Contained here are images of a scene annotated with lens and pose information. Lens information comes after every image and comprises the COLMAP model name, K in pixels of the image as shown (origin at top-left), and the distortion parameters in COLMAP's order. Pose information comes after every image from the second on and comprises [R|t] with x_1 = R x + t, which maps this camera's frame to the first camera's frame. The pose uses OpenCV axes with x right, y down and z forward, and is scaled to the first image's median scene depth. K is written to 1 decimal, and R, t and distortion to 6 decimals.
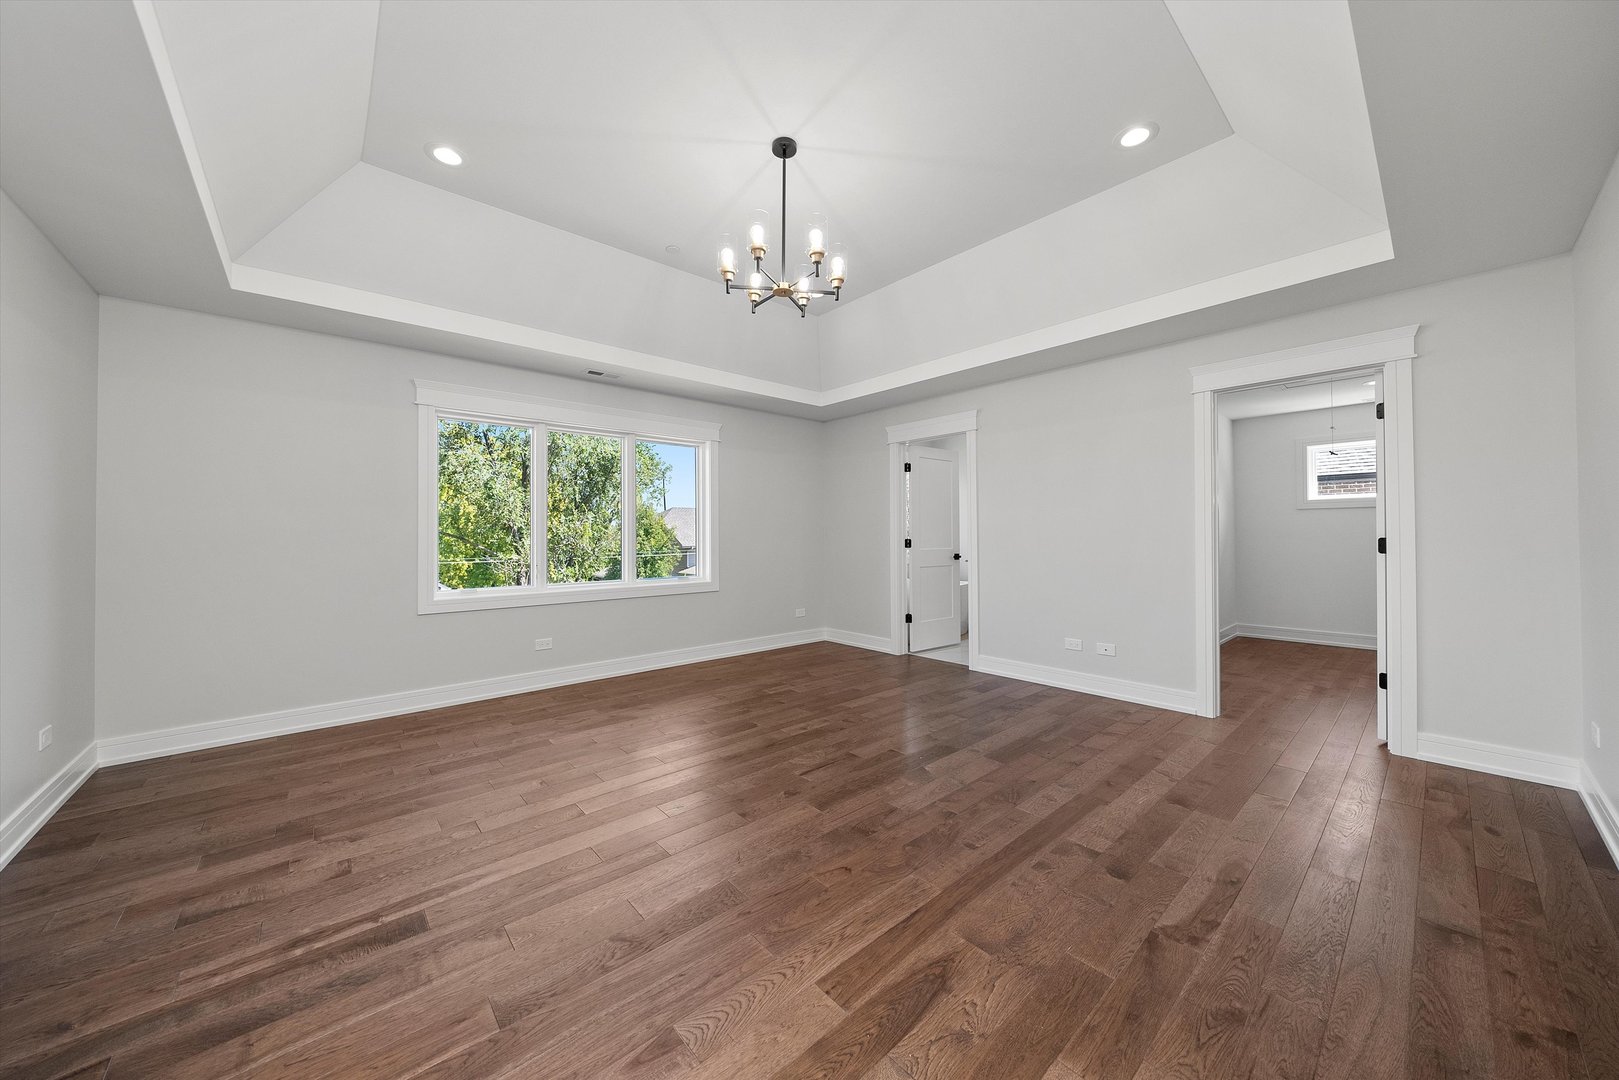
lens RADIAL K [[569.8, 0, 787.0], [0, 569.8, 531.1], [0, 0, 1]] dist [-0.007688, 0.000275]
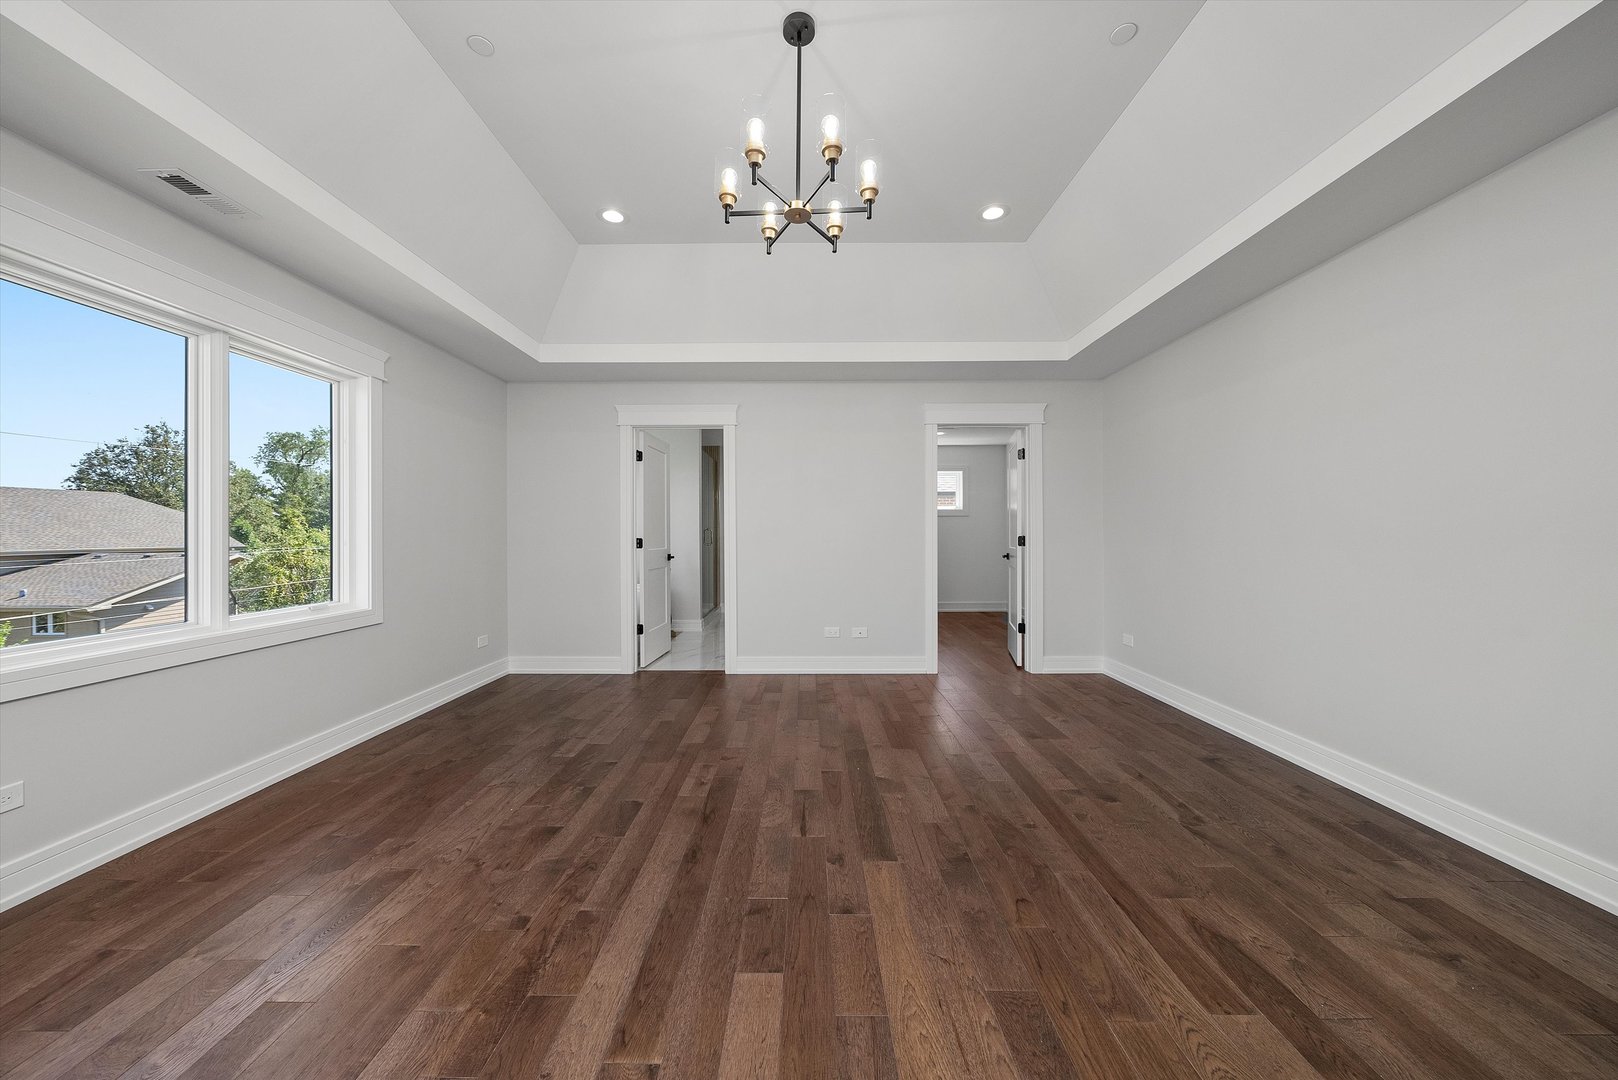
lens RADIAL K [[569.5, 0, 808.0], [0, 569.5, 536.4], [0, 0, 1]] dist [-0.007688, 0.000275]
pose [[0.640964, -0.000457, 0.767570, -0.482449], [-0.008008, 0.999941, 0.007282, 0.004550], [-0.767529, -0.010814, 0.640923, 0.409176]]
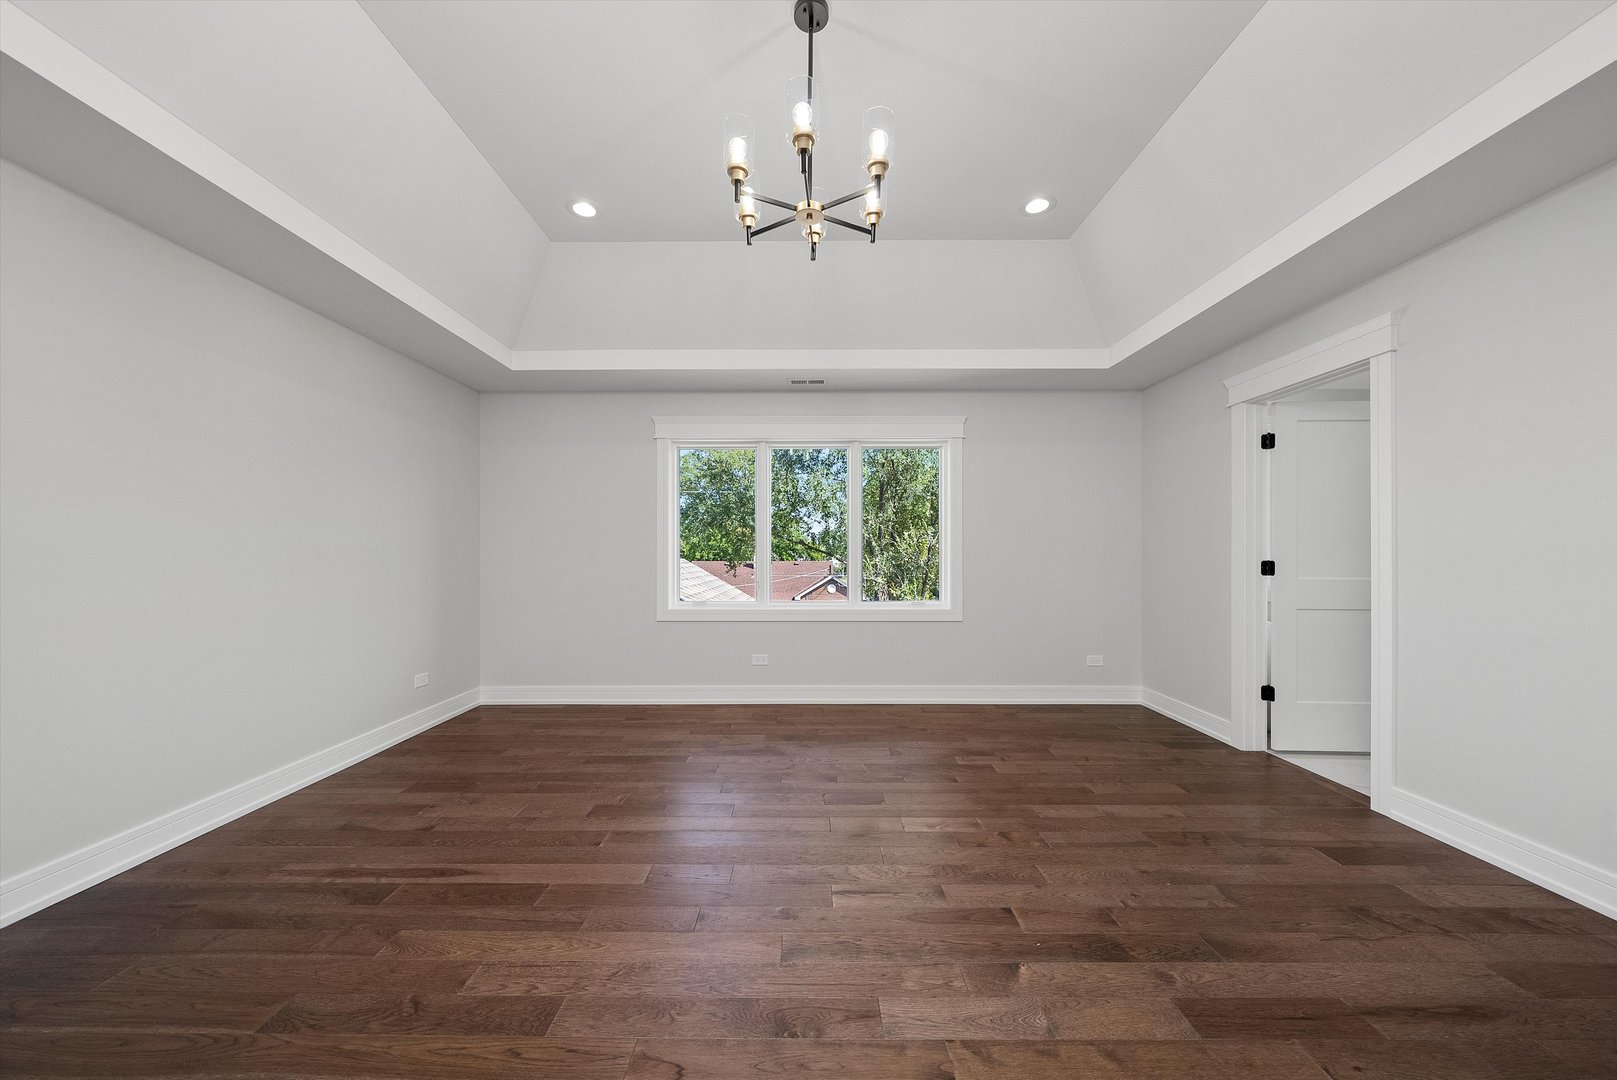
lens RADIAL K [[569.1, 0, 791.2], [0, 569.1, 554.0], [0, 0, 1]] dist [-0.007688, 0.000275]
pose [[0.752155, 0.005338, -0.658965, 0.372803], [0.002175, 0.999942, 0.010583, -0.000464], [0.658983, -0.009393, 0.752099, 0.364456]]
